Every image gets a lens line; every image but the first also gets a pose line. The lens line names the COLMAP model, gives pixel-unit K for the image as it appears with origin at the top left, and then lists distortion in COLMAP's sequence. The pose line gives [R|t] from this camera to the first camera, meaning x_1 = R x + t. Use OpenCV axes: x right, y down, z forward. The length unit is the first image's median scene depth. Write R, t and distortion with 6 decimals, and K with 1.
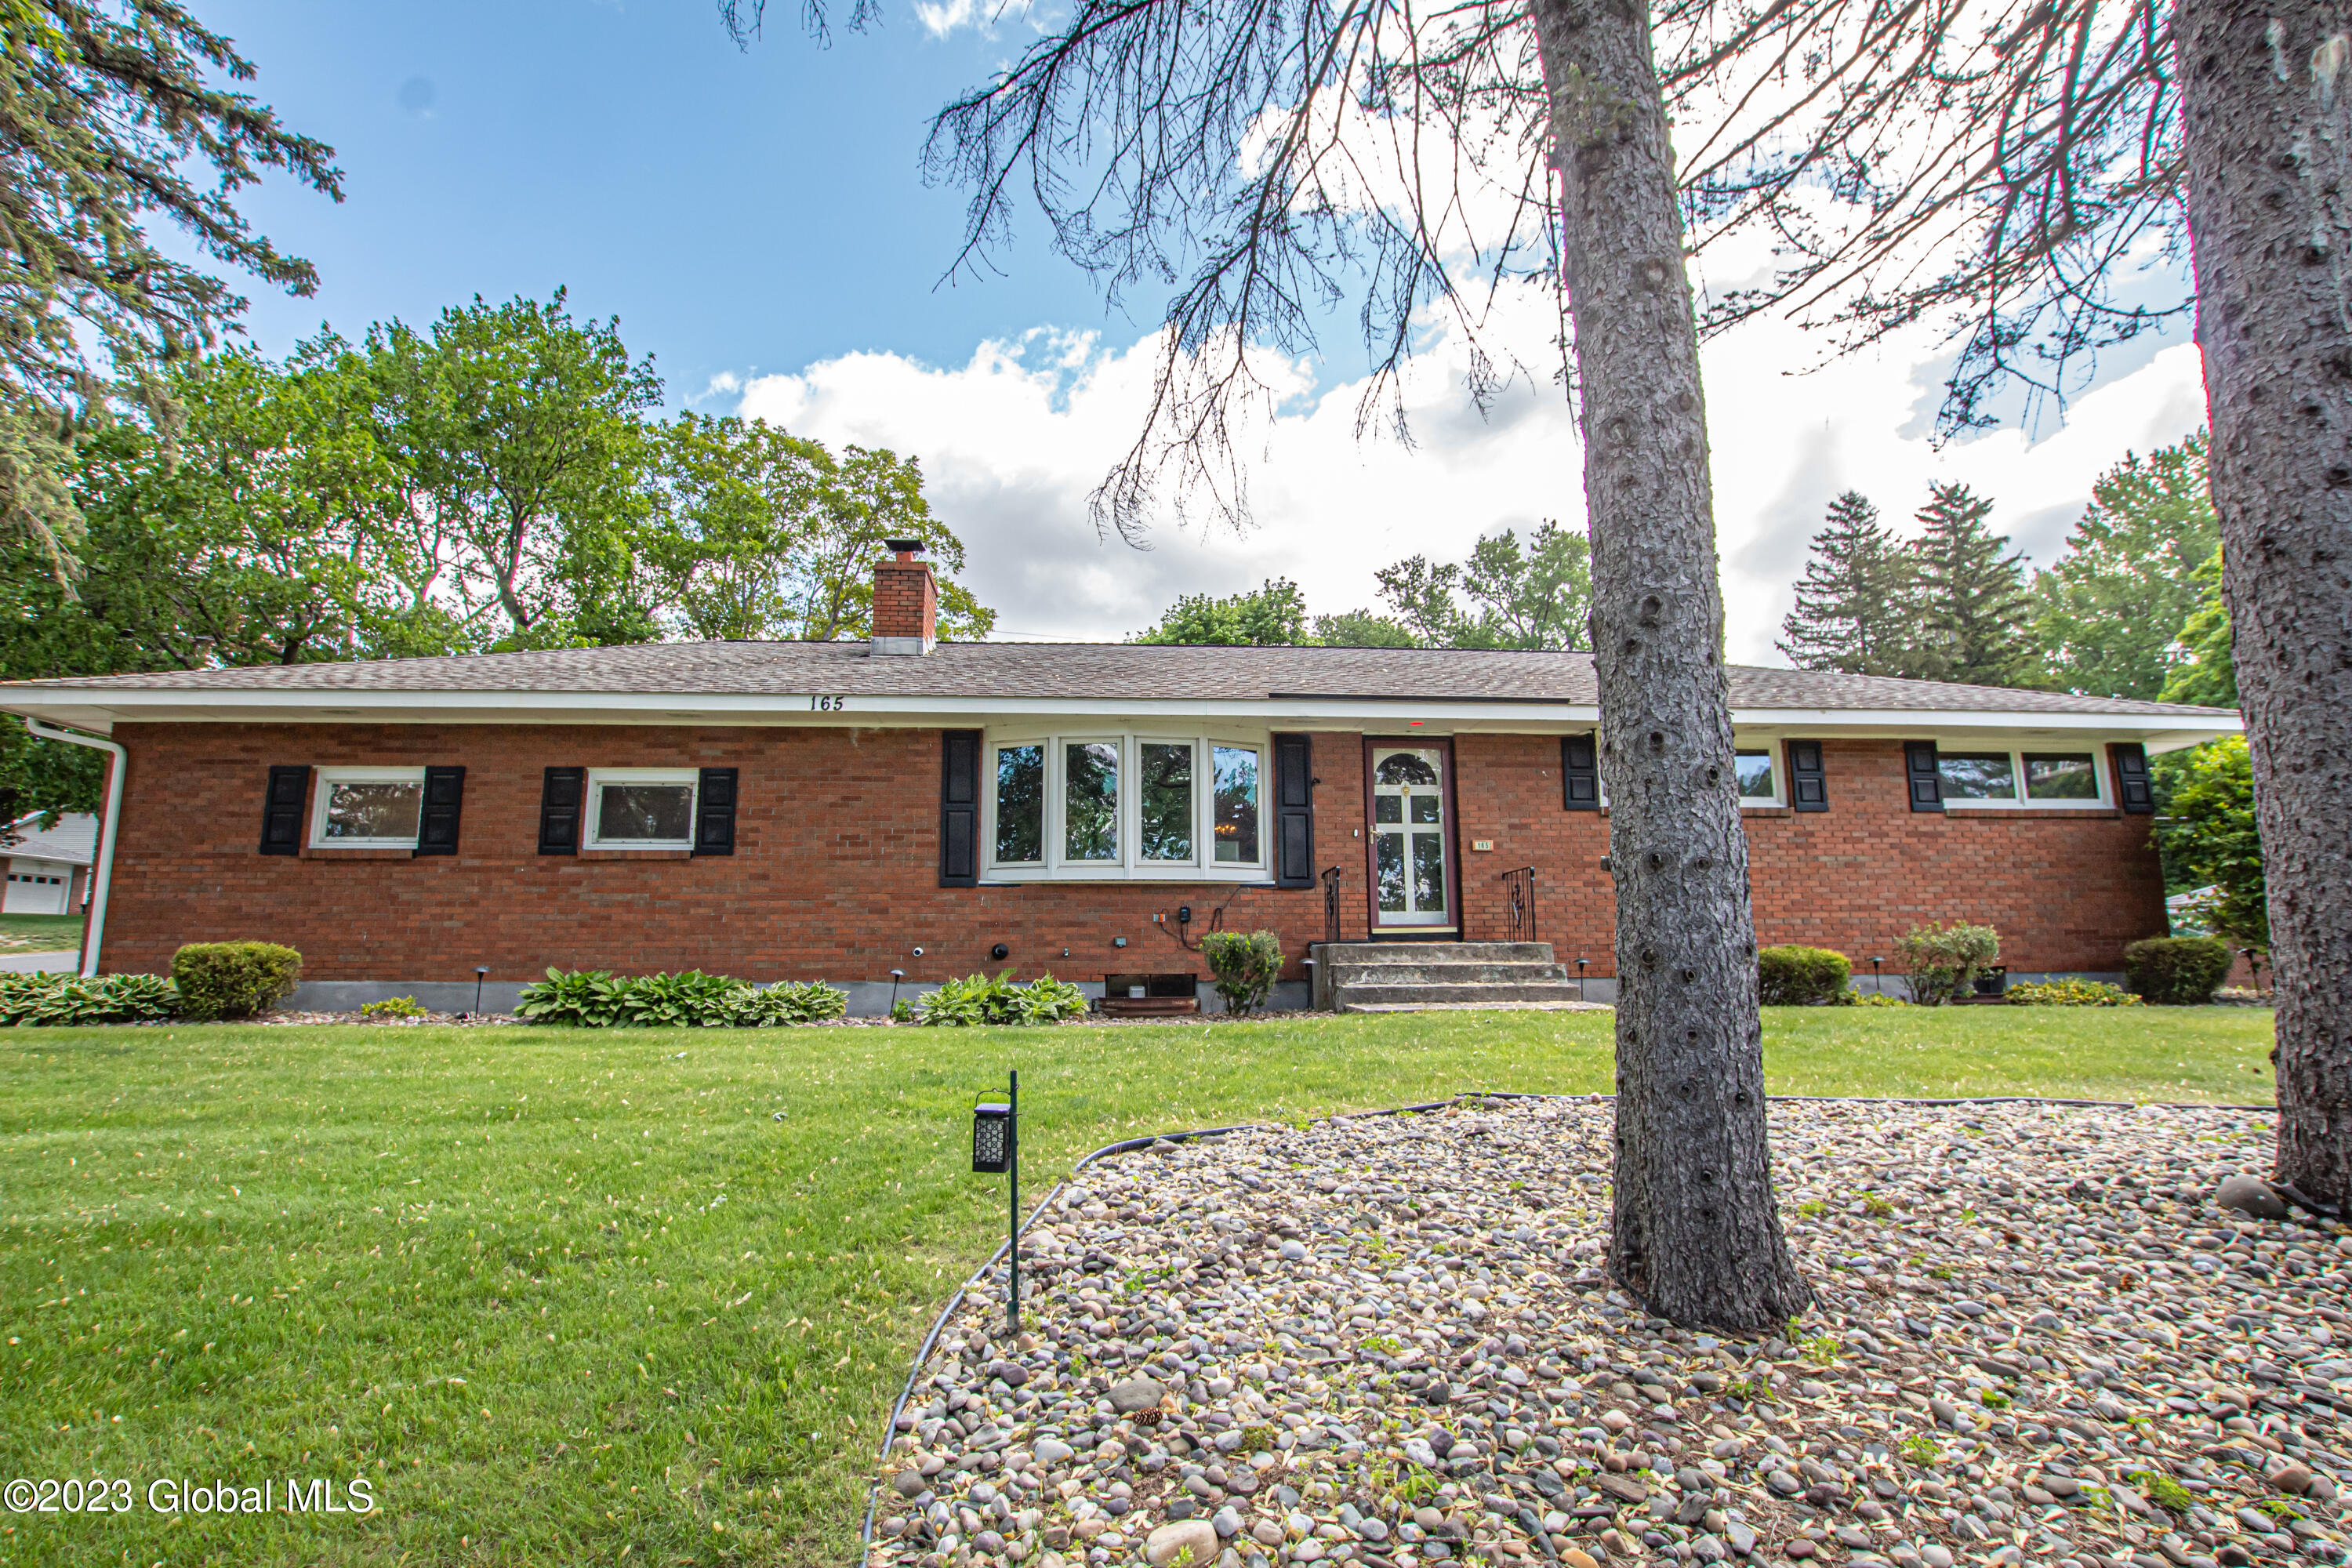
lens RADIAL K [[1077.4, 0, 1176.0], [0, 1077.4, 798.2], [0, 0, 1]] dist [-0.042776, 0.008808]
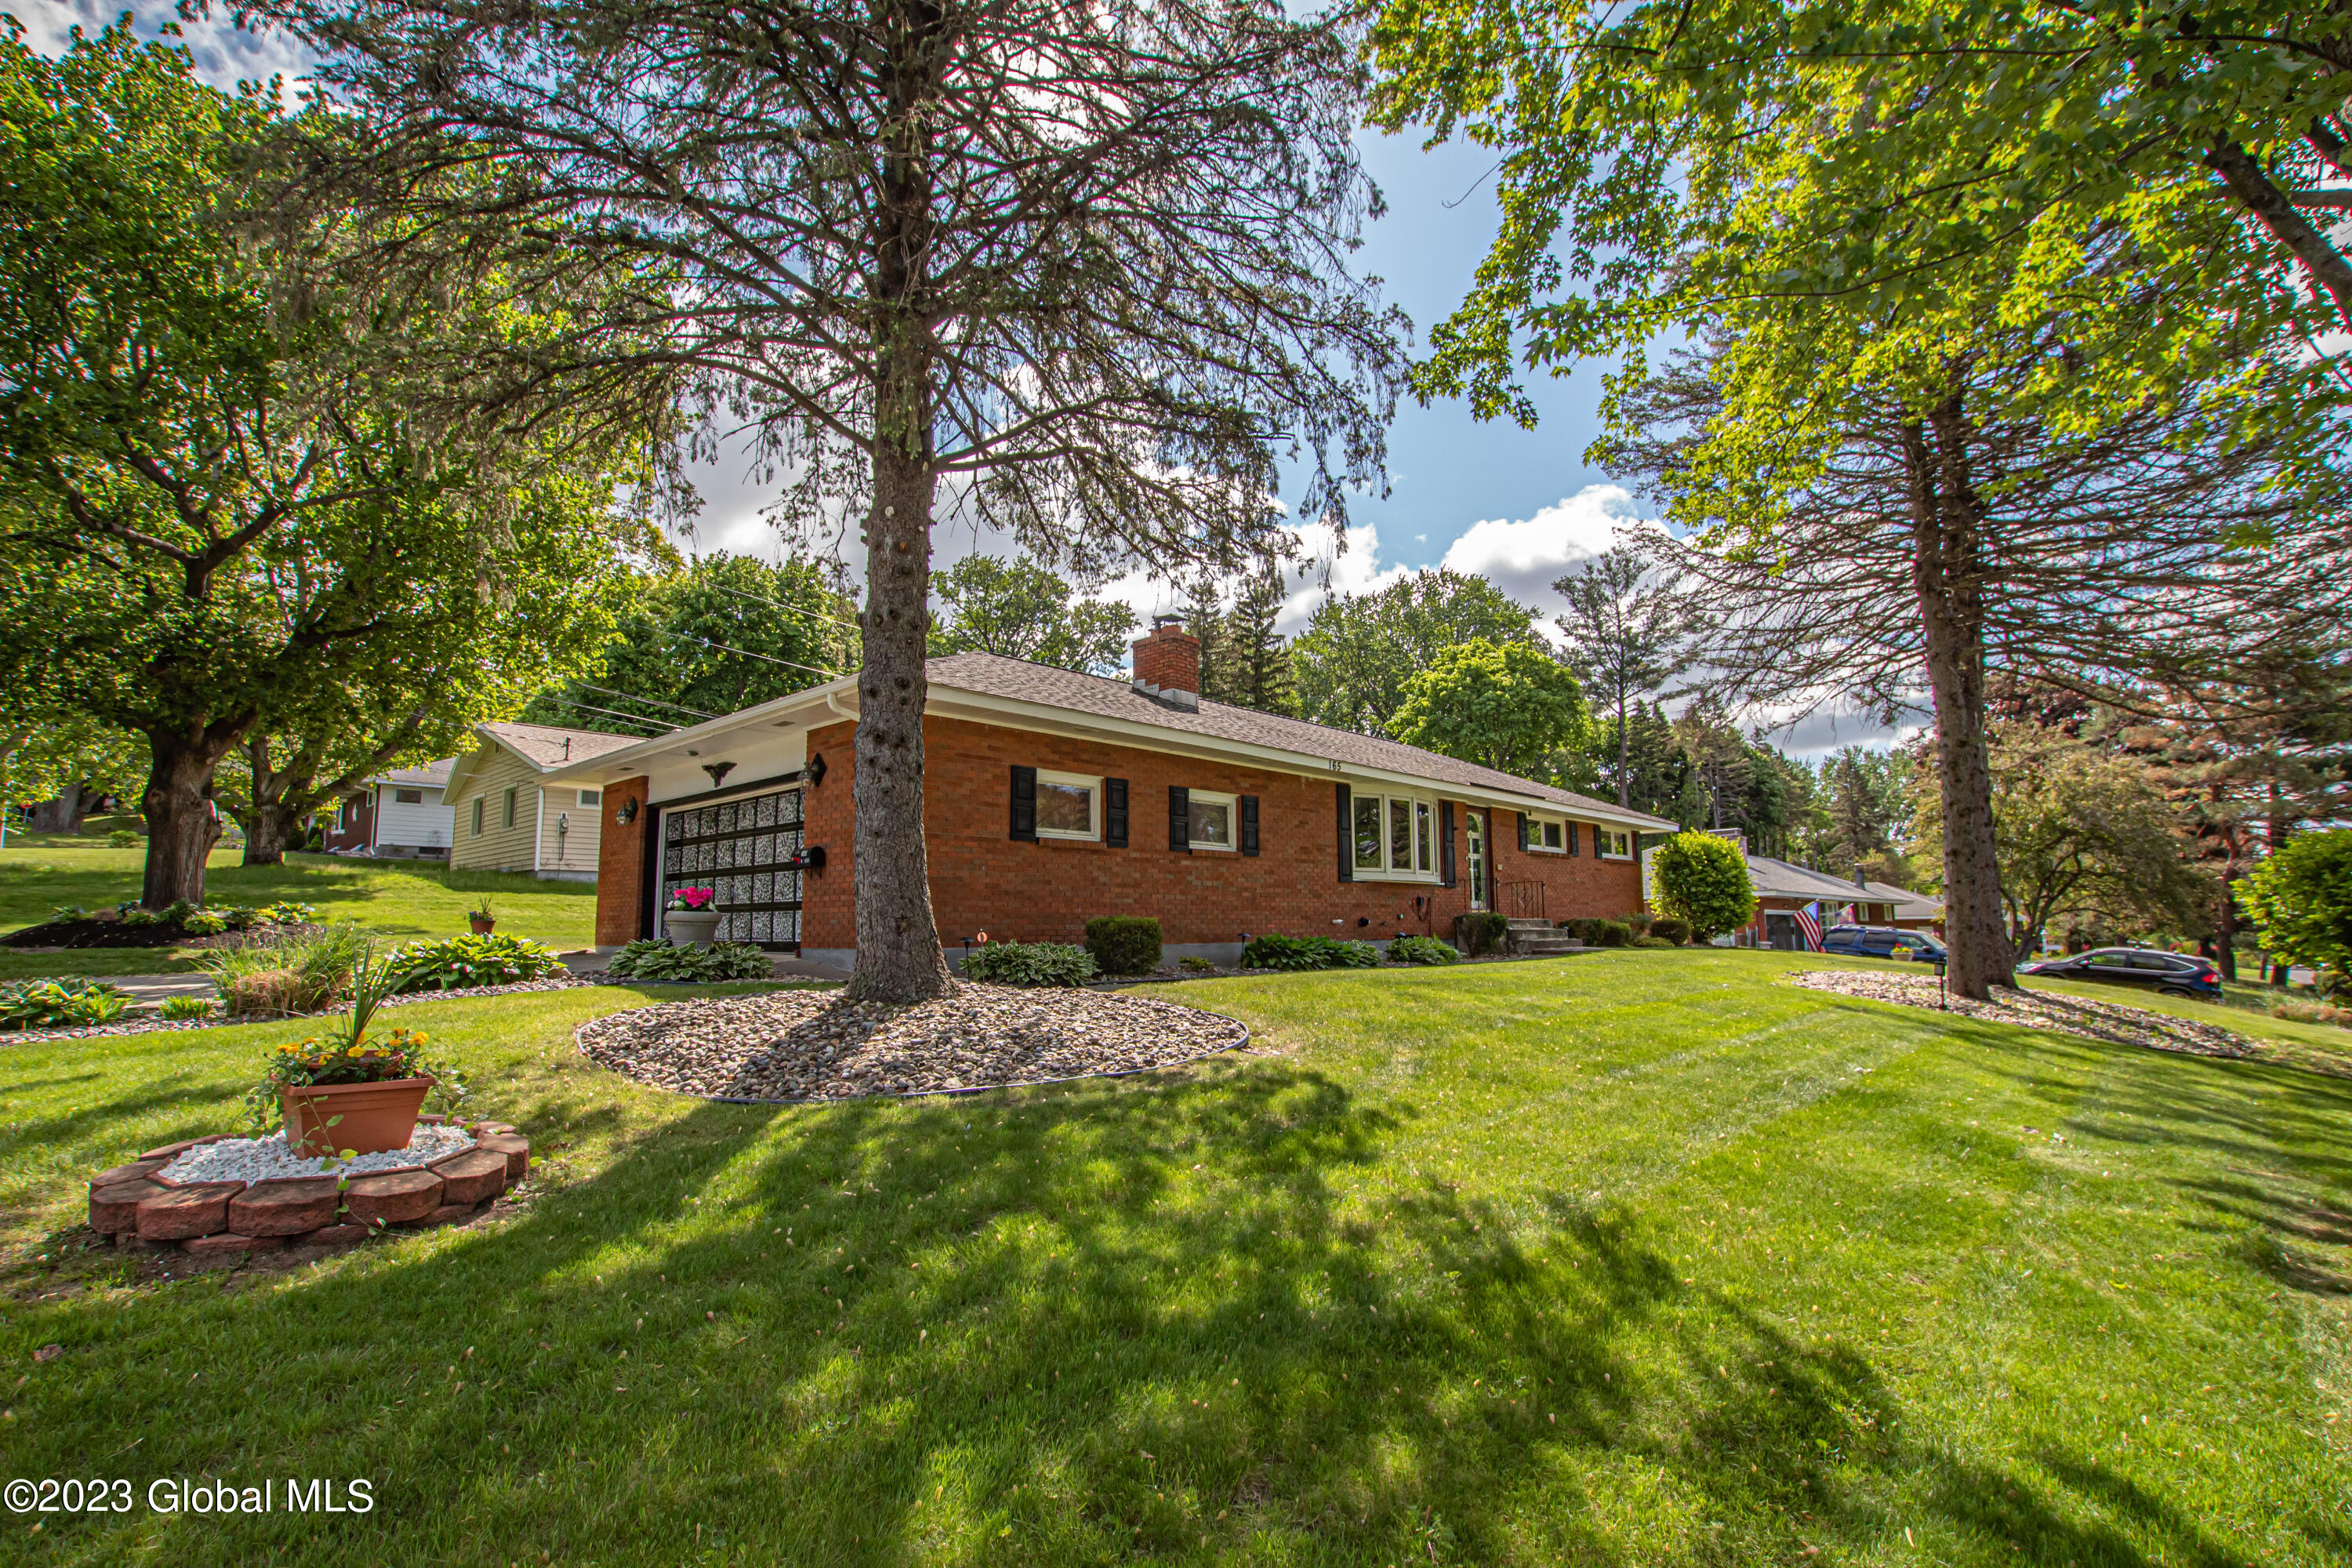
lens RADIAL K [[1077.4, 0, 1176.0], [0, 1077.4, 798.2], [0, 0, 1]] dist [-0.042776, 0.008808]
pose [[0.735984, 0.082572, 0.671945, -1.894081], [-0.104466, 0.994498, -0.007786, -0.004684], [-0.668891, -0.064465, 0.740560, -0.027192]]
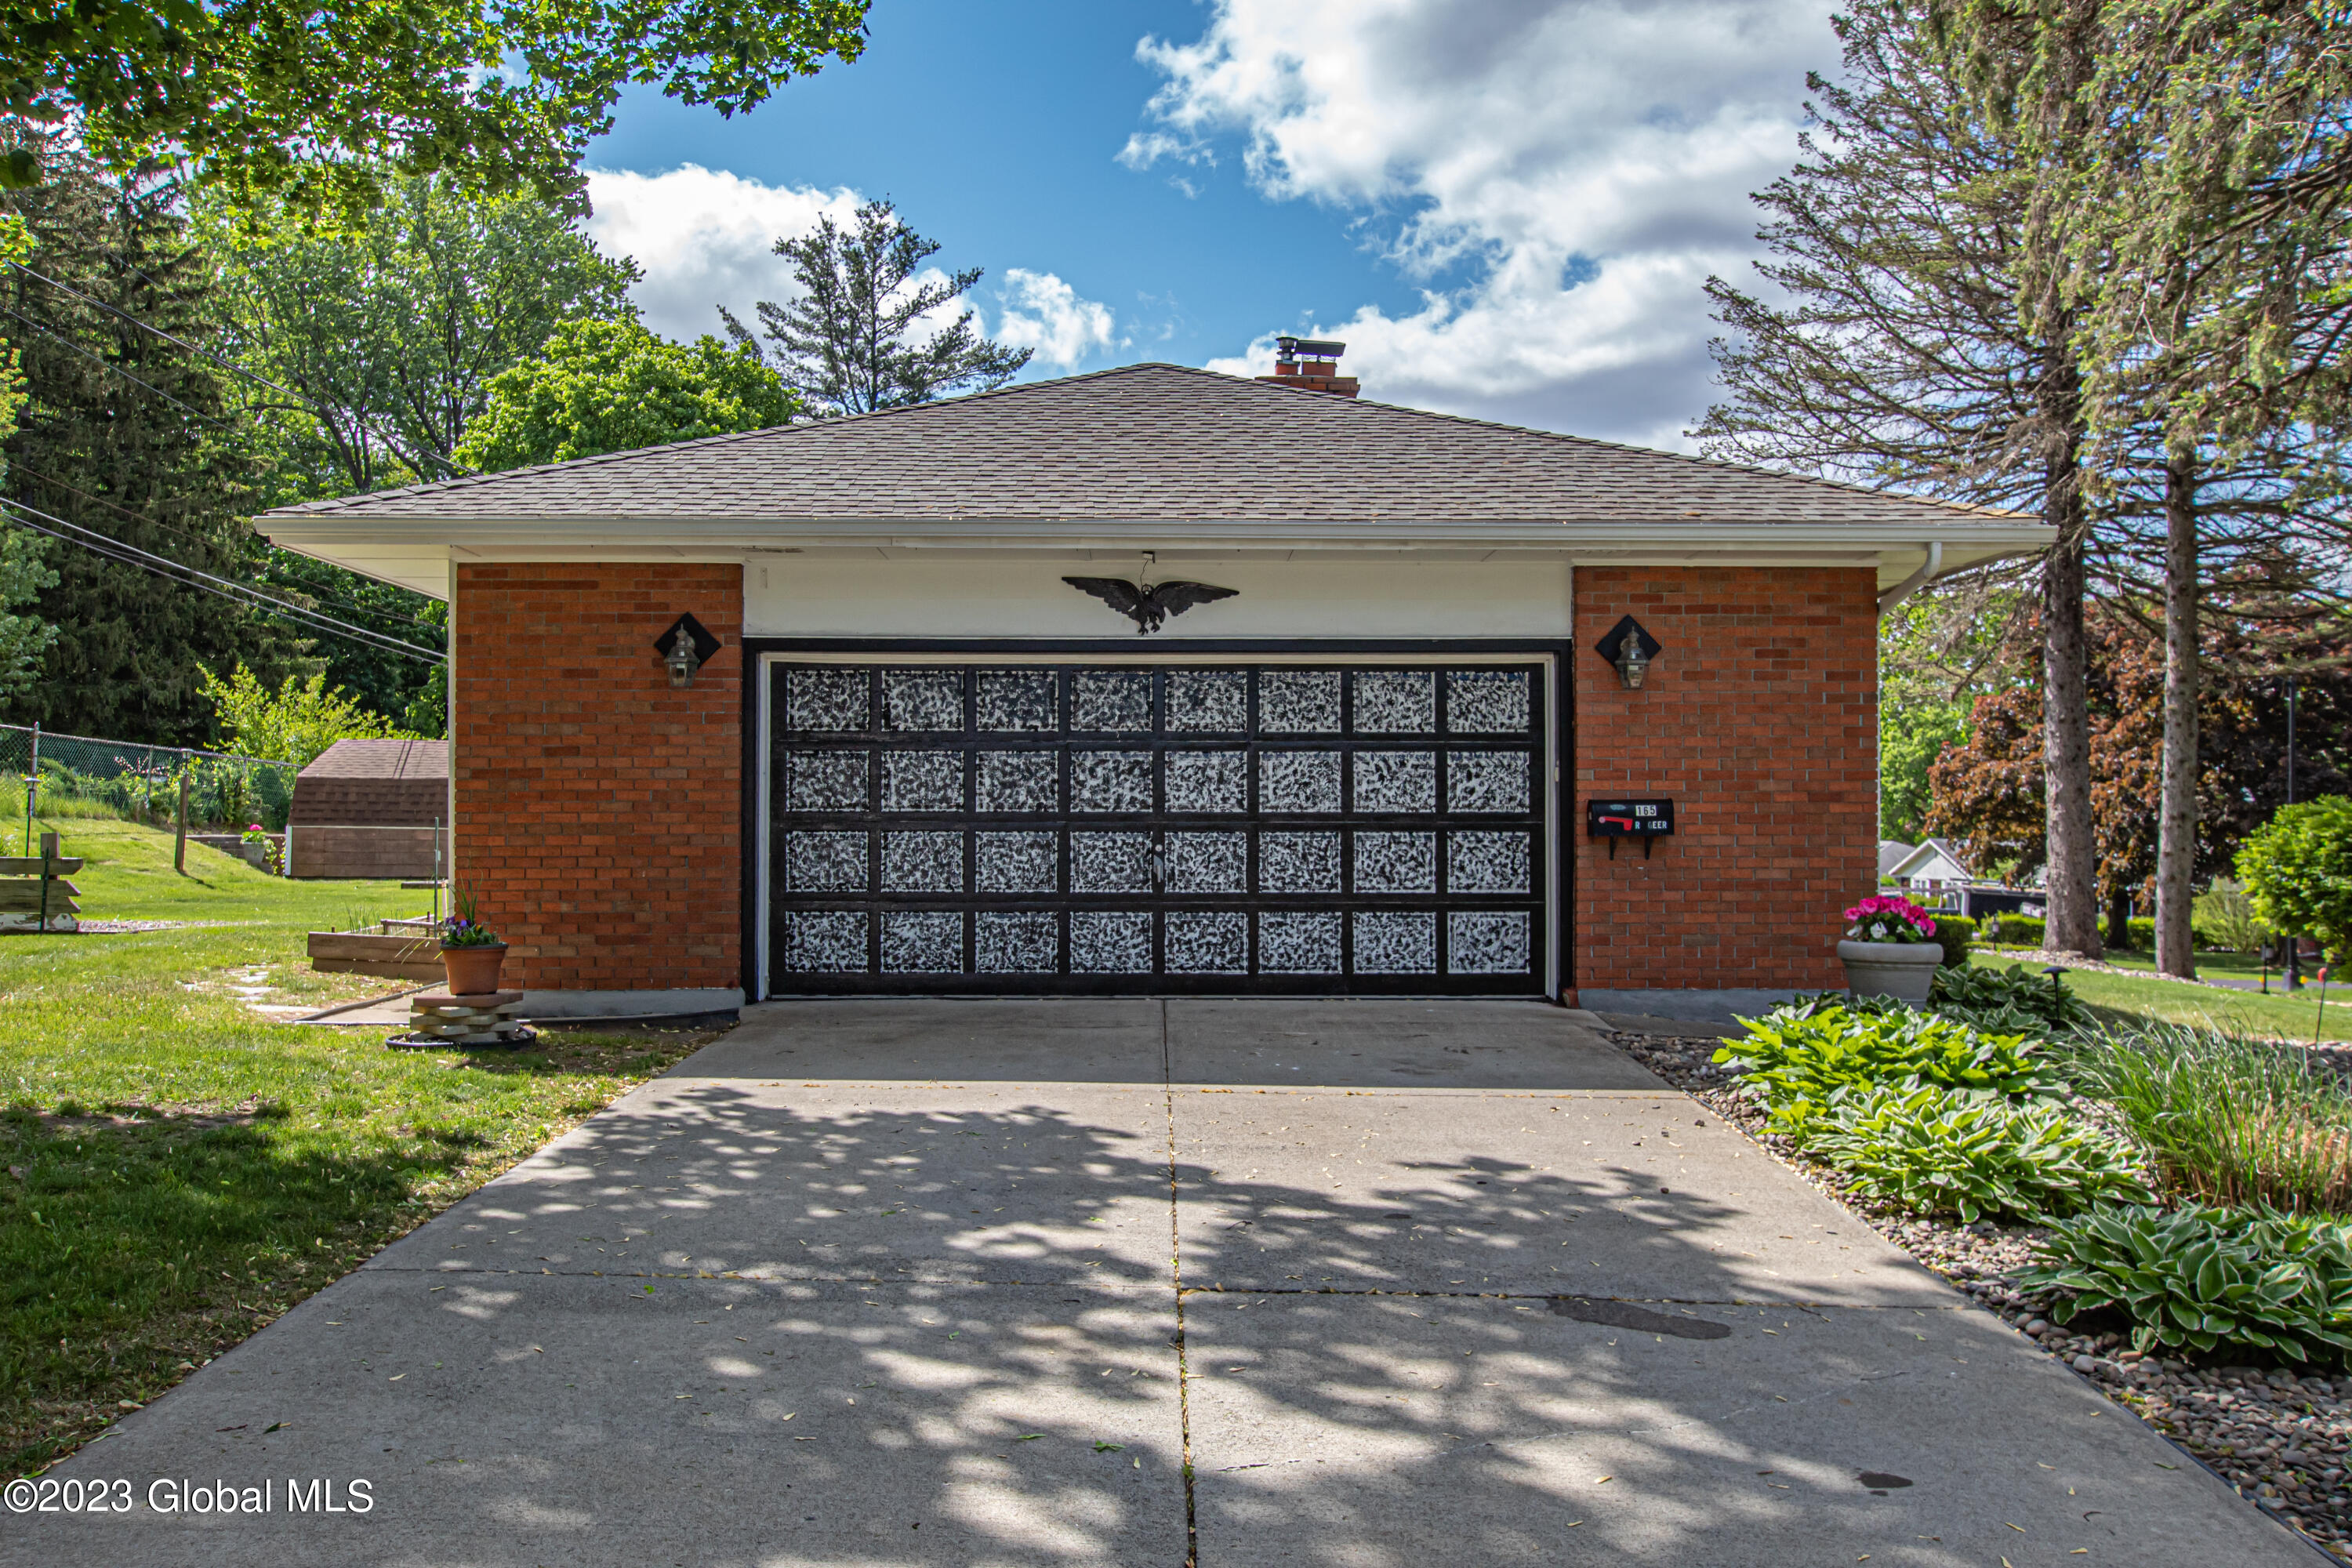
lens RADIAL K [[1952.3, 0, 1165.5], [0, 1952.3, 784.8], [0, 0, 1]] dist [0.003557, 0.003740]
pose [[0.057648, 0.025724, 0.998006, -2.676095], [-0.160178, 0.986955, -0.016187, 0.167963], [-0.985403, -0.158926, 0.061016, 1.617436]]
